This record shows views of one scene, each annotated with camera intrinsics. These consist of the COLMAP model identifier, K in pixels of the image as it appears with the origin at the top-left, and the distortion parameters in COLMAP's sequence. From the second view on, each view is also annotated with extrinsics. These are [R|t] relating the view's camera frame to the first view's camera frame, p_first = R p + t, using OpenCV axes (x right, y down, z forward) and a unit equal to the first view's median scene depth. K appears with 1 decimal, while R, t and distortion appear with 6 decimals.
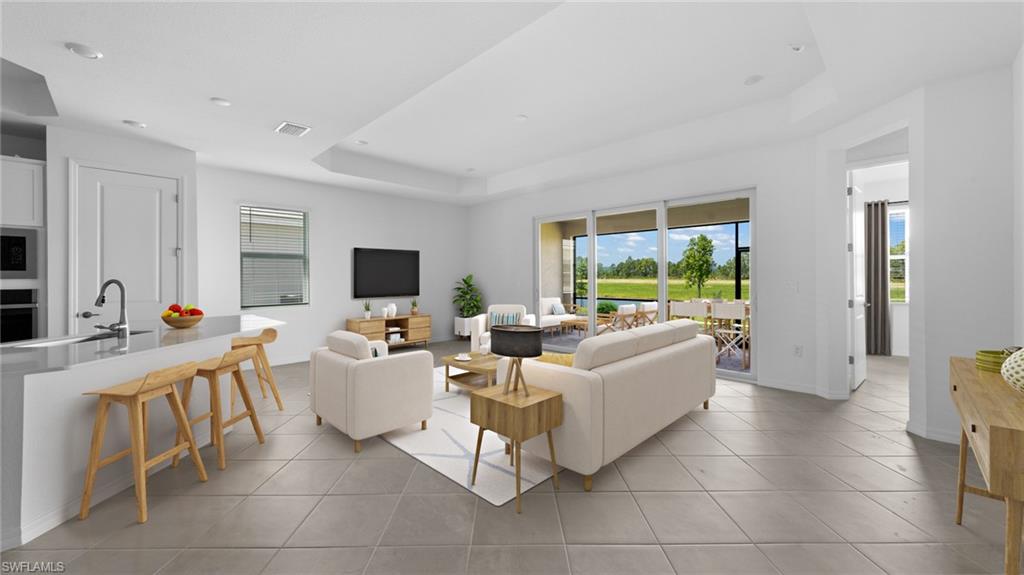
lens RADIAL K [[401.9, 0, 502.3], [0, 401.9, 279.7], [0, 0, 1]] dist [0.002255, 0.000451]
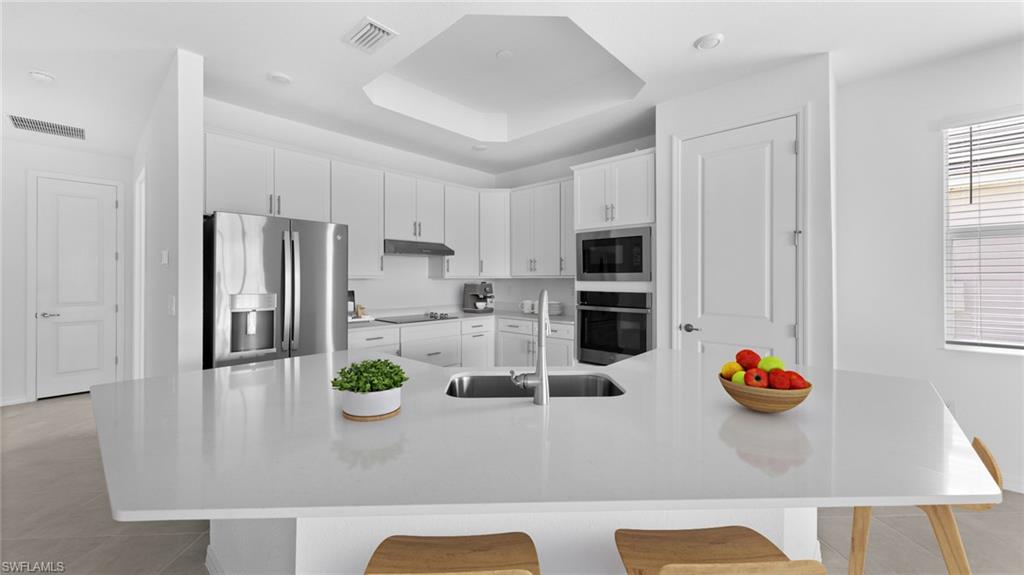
lens RADIAL K [[401.9, 0, 516.6], [0, 401.9, 276.5], [0, 0, 1]] dist [0.002255, 0.000451]
pose [[0.055756, 0.003326, -0.998439, -0.171613], [0.003089, 0.999989, 0.003504, -0.010660], [0.998440, -0.003279, 0.055745, 0.399064]]
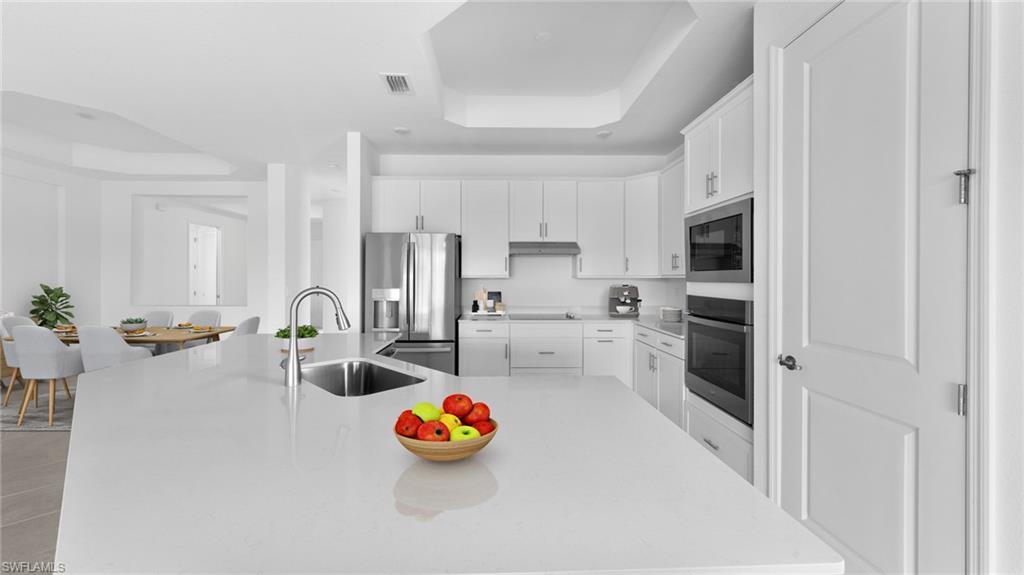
lens RADIAL K [[401.9, 0, 494.8], [0, 401.9, 277.2], [0, 0, 1]] dist [0.002255, 0.000451]
pose [[-0.691933, 0.004400, -0.721948, -0.297469], [0.004418, 0.999989, 0.001860, -0.008495], [0.721948, -0.001902, -0.691945, 0.690029]]
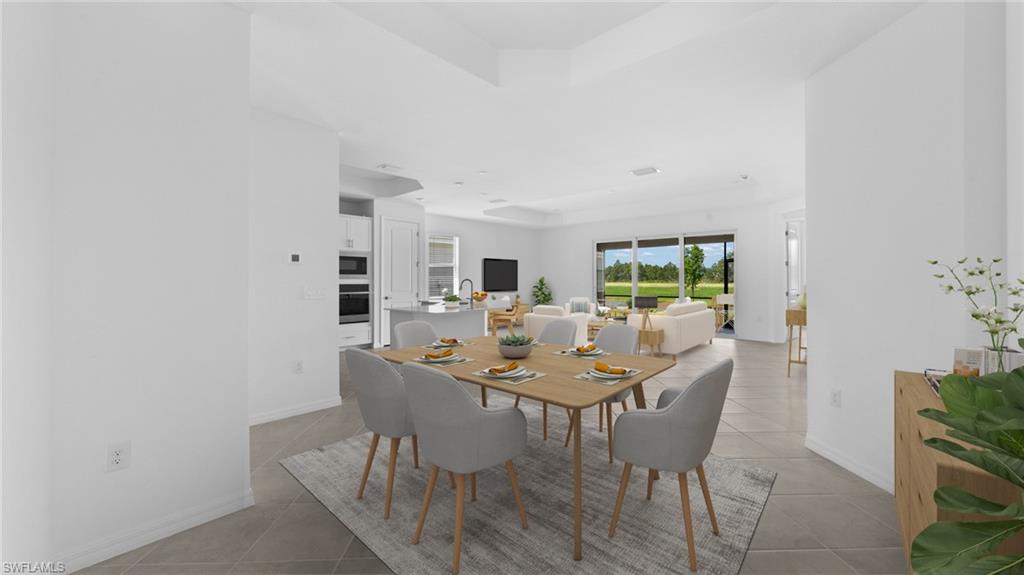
lens RADIAL K [[401.9, 0, 495.1], [0, 401.9, 287.1], [0, 0, 1]] dist [0.002255, 0.000451]
pose [[0.999891, 0.003758, 0.014283, -0.350604], [-0.003925, 0.999925, 0.011642, 0.008163], [-0.014238, -0.011697, 0.999830, -0.577084]]
